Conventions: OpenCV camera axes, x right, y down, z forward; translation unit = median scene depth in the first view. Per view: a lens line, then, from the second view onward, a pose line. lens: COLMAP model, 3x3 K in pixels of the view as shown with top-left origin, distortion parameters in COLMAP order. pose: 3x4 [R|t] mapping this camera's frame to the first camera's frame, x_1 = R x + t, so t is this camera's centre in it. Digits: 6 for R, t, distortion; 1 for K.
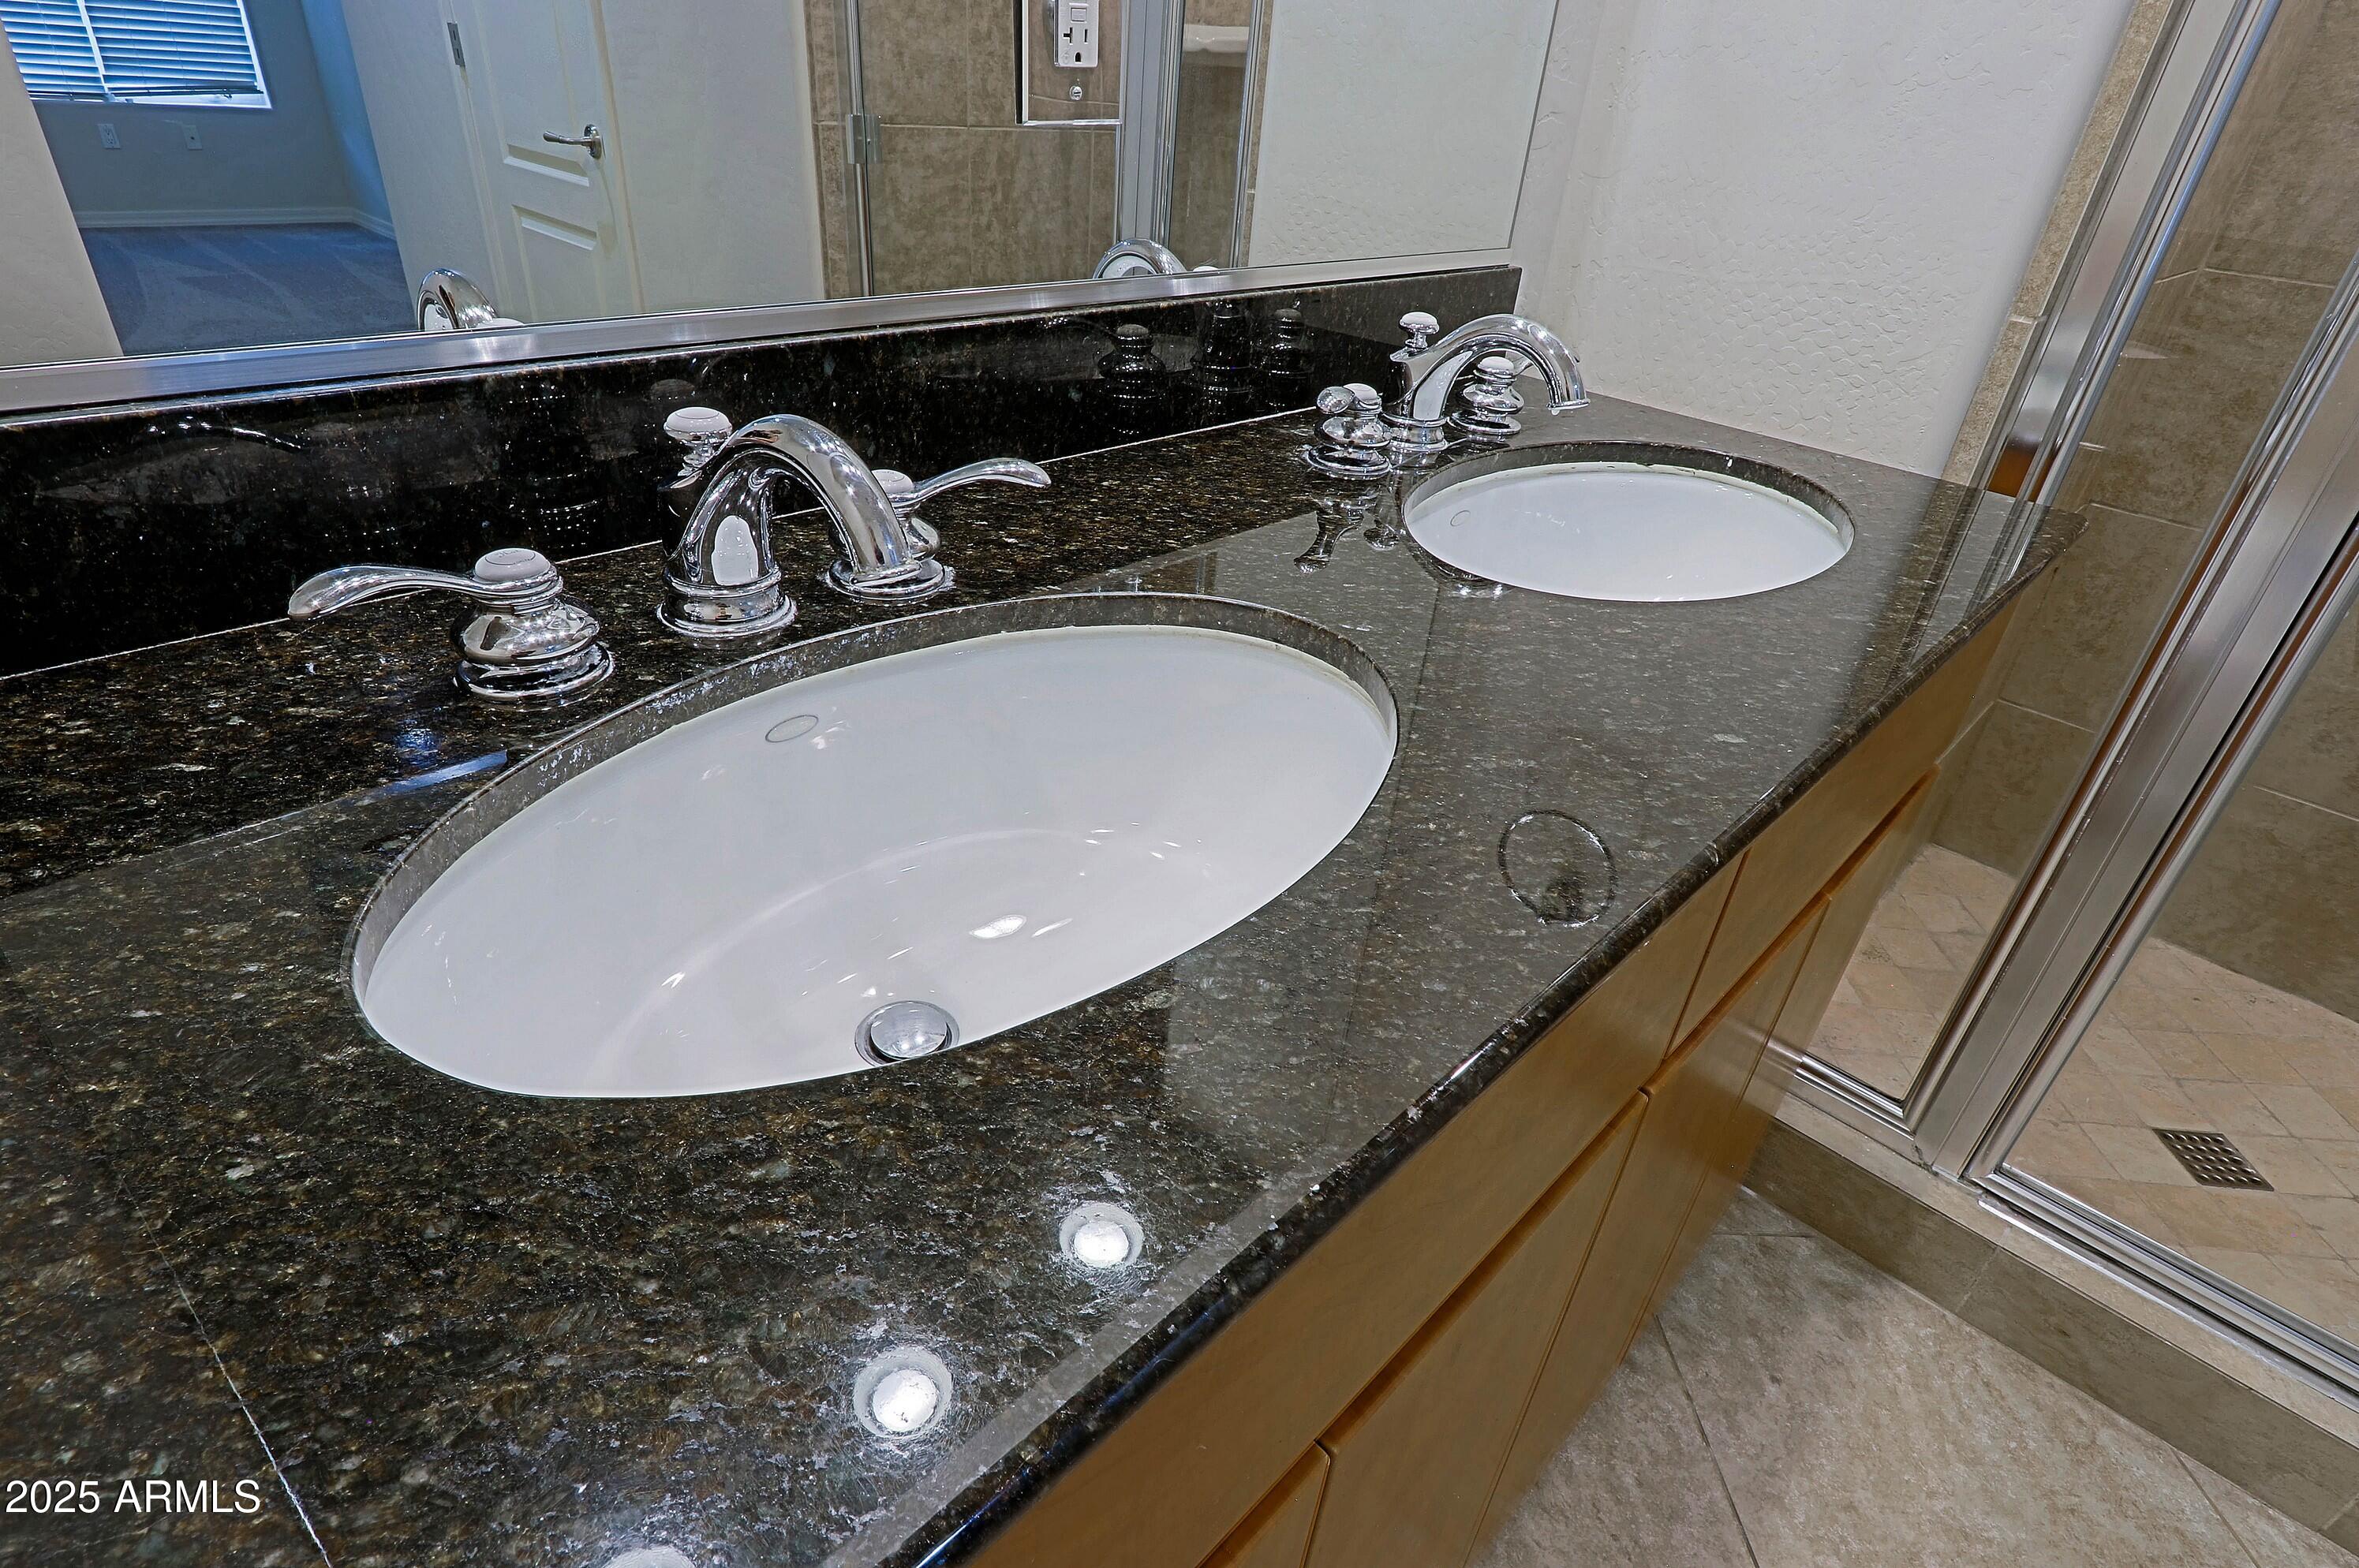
lens RADIAL K [[1182.2, 0, 1177.3], [0, 1182.2, 779.5], [0, 0, 1]] dist [-0.002606, 0.000026]
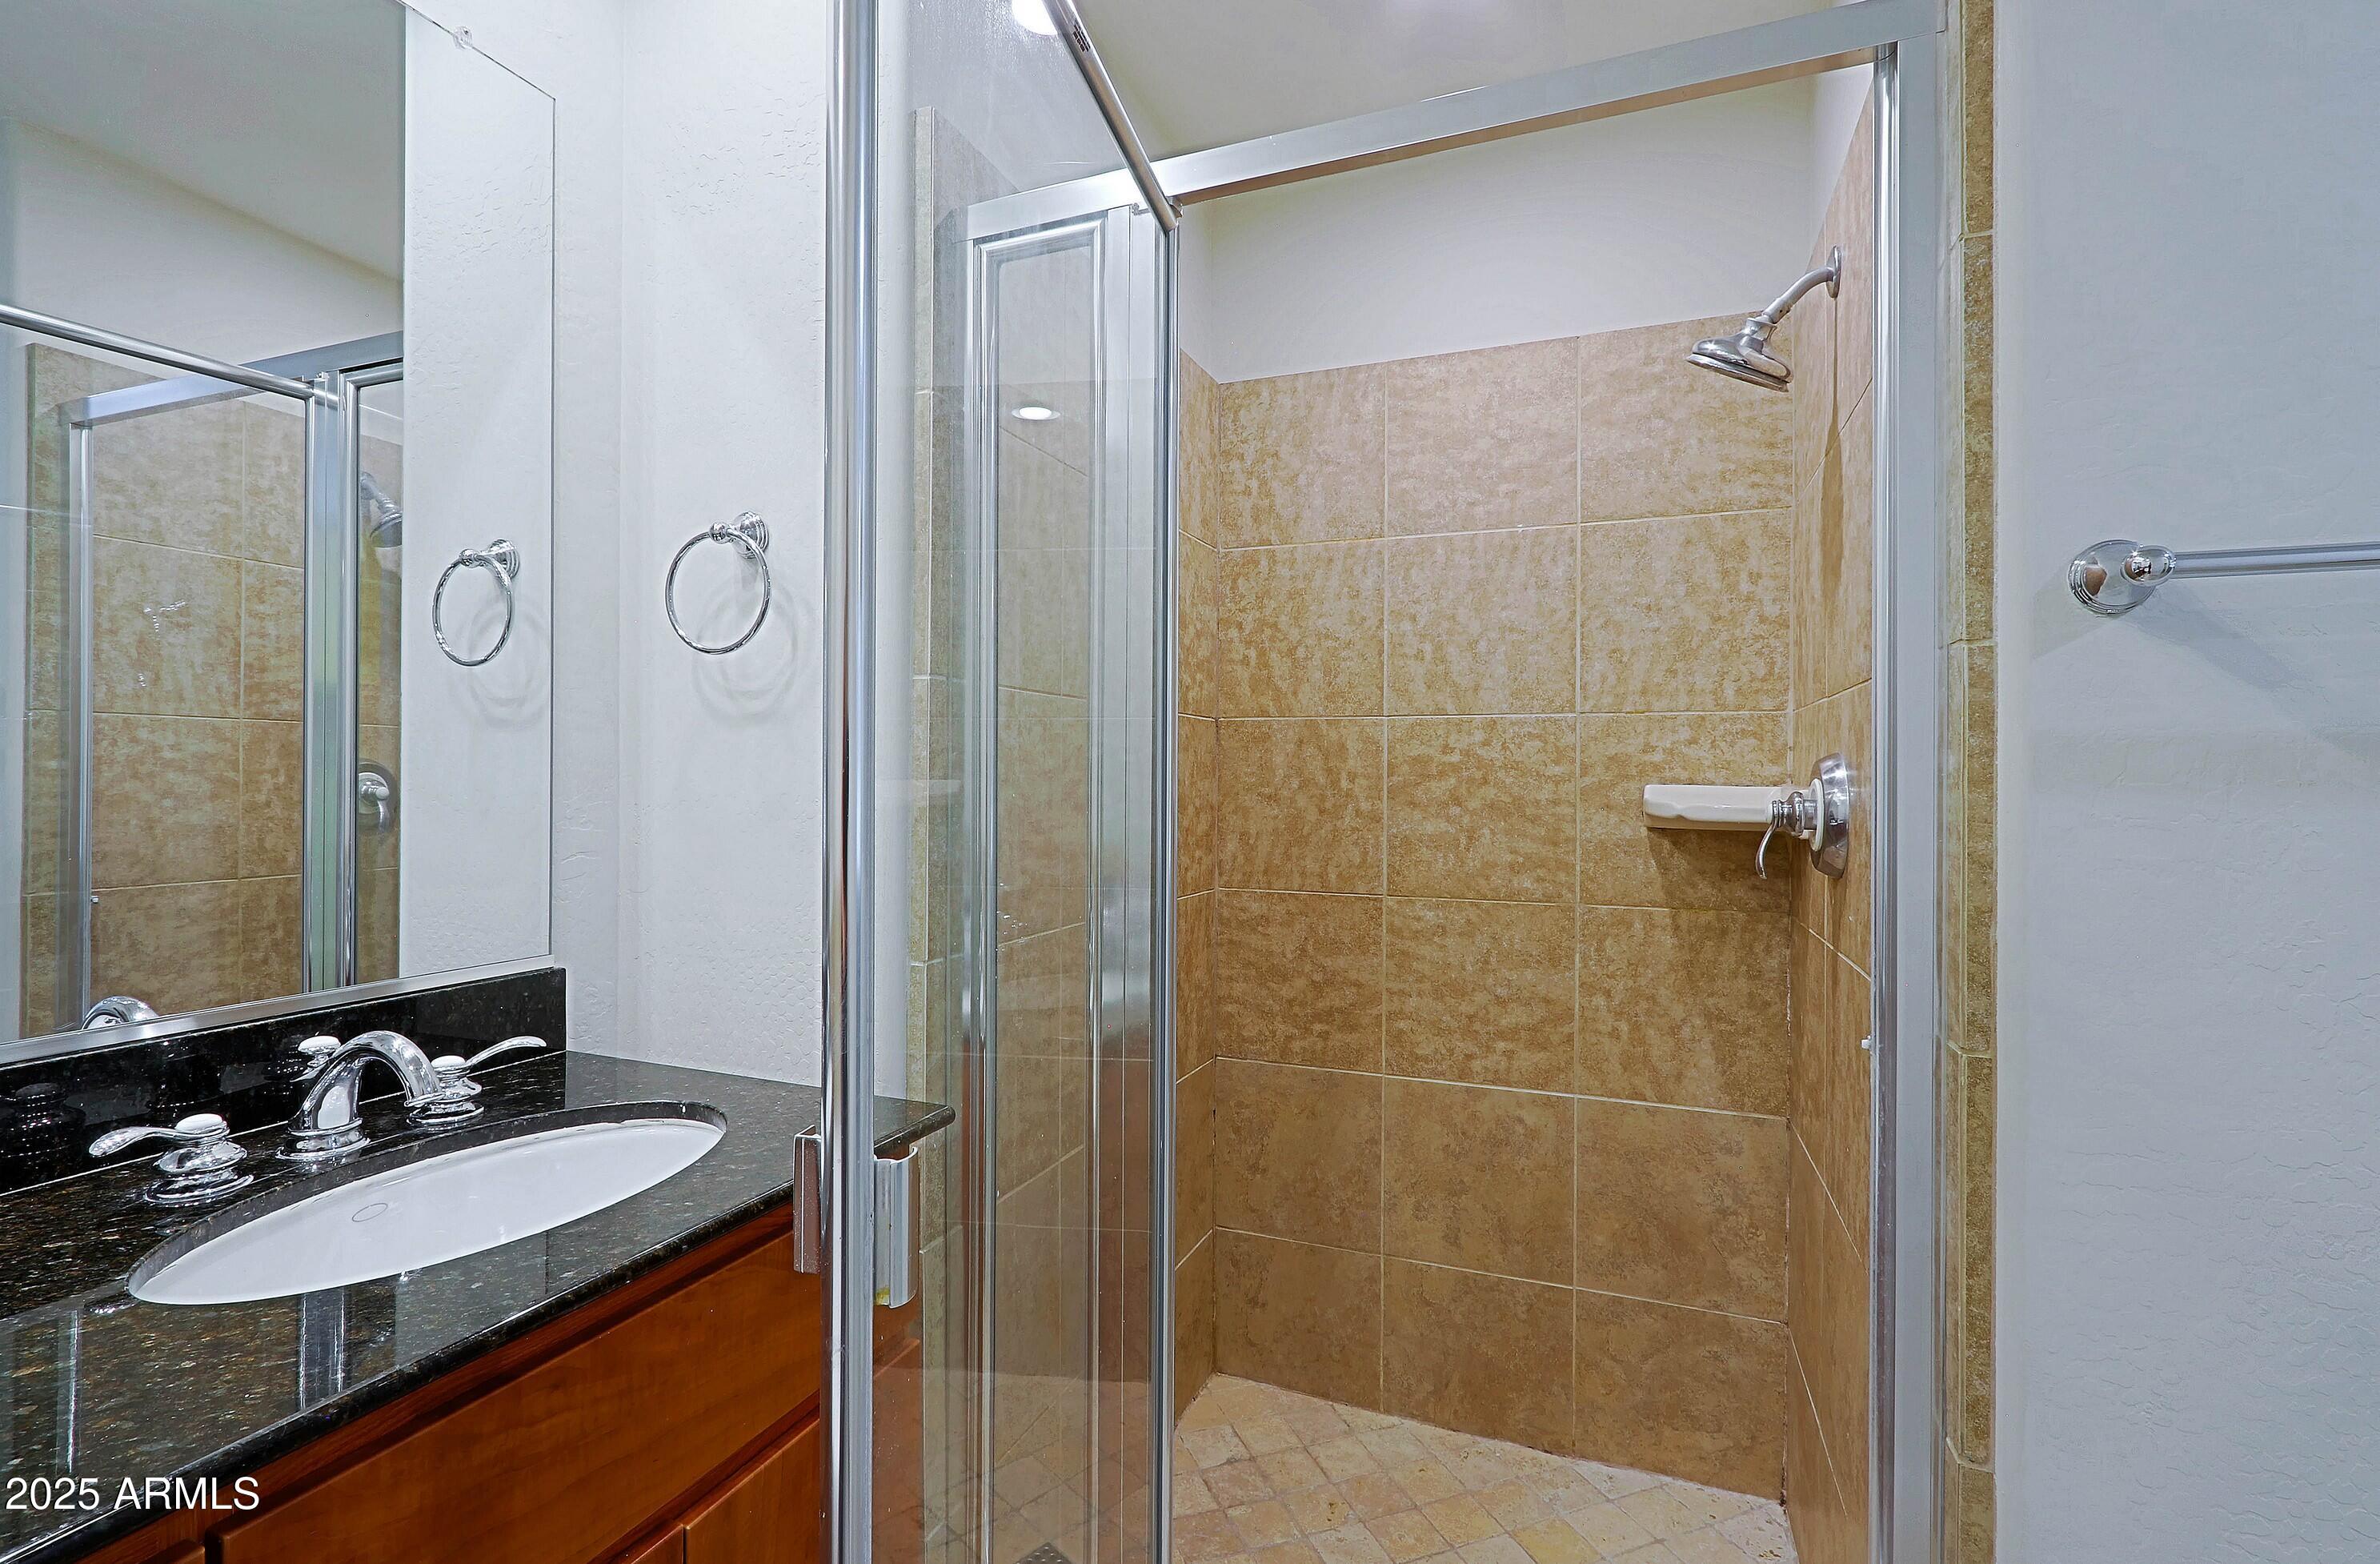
lens RADIAL K [[1095.4, 0, 1182.4], [0, 1095.4, 788.2], [0, 0, 1]] dist [0.001302, 0.000468]
pose [[0.929472, -0.075508, 0.361081, 0.304688], [0.244020, 0.859923, -0.448316, 0.038123], [-0.276651, 0.504808, 0.817700, -0.108919]]
